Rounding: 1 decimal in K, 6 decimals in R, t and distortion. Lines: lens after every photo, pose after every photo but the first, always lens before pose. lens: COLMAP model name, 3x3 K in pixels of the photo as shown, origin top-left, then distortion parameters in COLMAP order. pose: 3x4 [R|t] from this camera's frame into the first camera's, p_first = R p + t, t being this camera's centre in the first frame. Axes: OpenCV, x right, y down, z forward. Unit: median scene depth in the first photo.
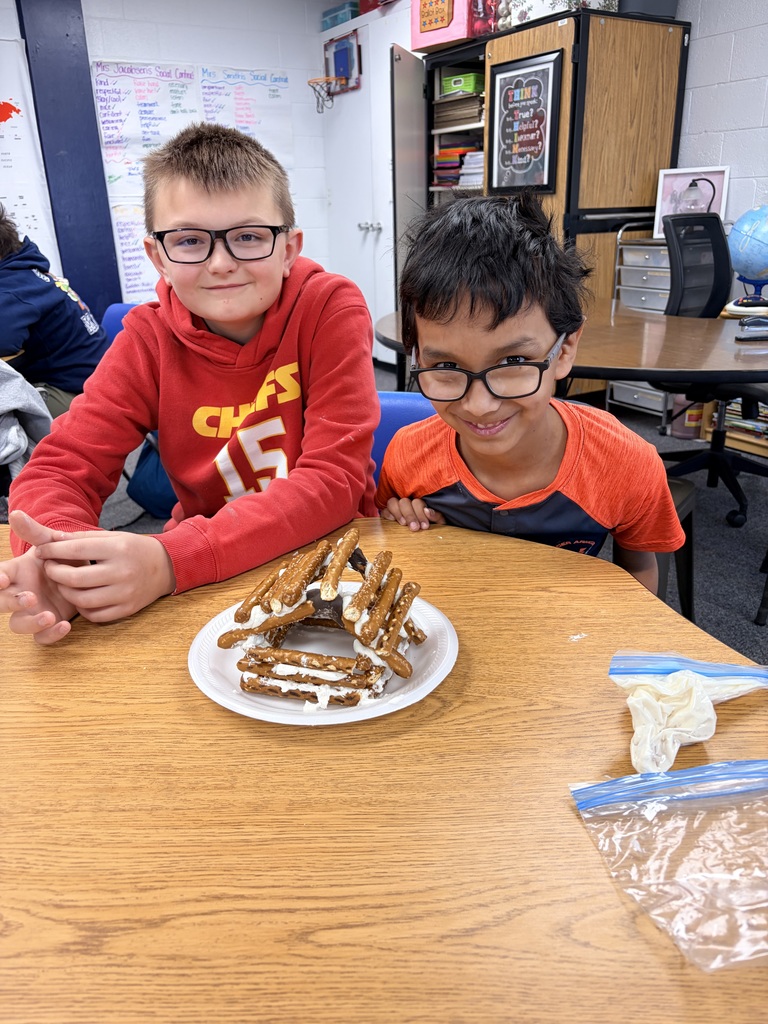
lens RADIAL K [[767.9, 0, 384.0], [0, 767.9, 512.0], [0, 0, 1]] dist [0.065721, -0.084936]
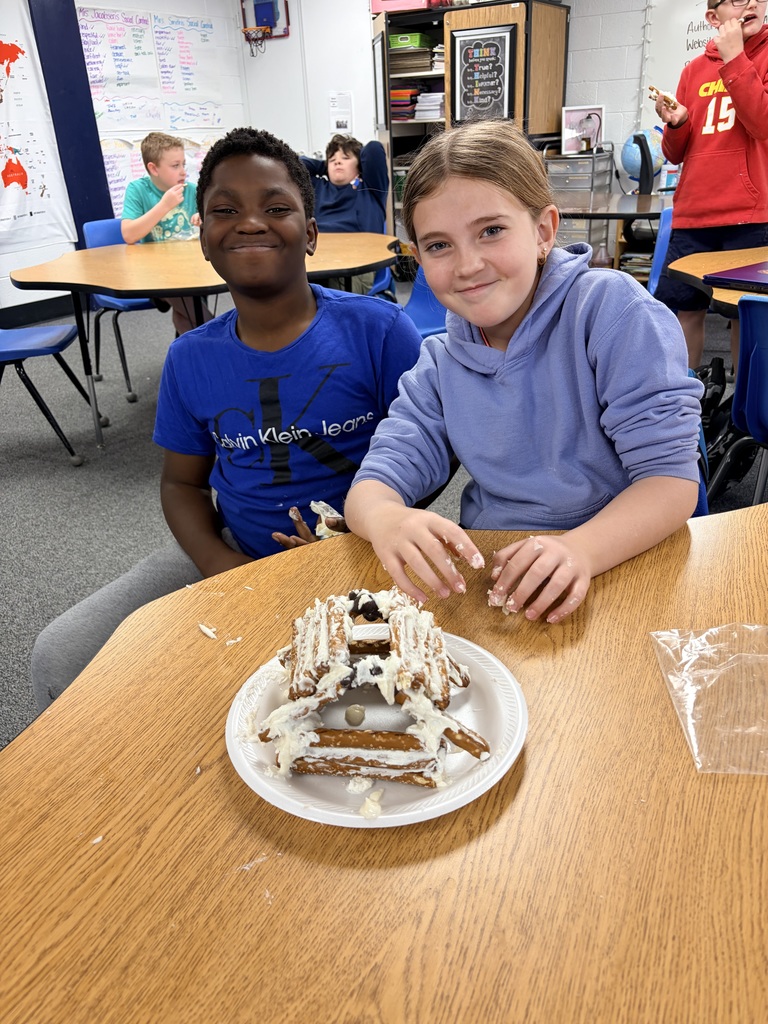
lens RADIAL K [[767.9, 0, 384.0], [0, 767.9, 512.0], [0, 0, 1]] dist [0.065721, -0.084936]
pose [[0.901979, -0.201289, 0.381990, -0.532456], [0.173985, 0.979121, 0.105121, 0.082793], [-0.395174, -0.028357, 0.918169, -0.203805]]
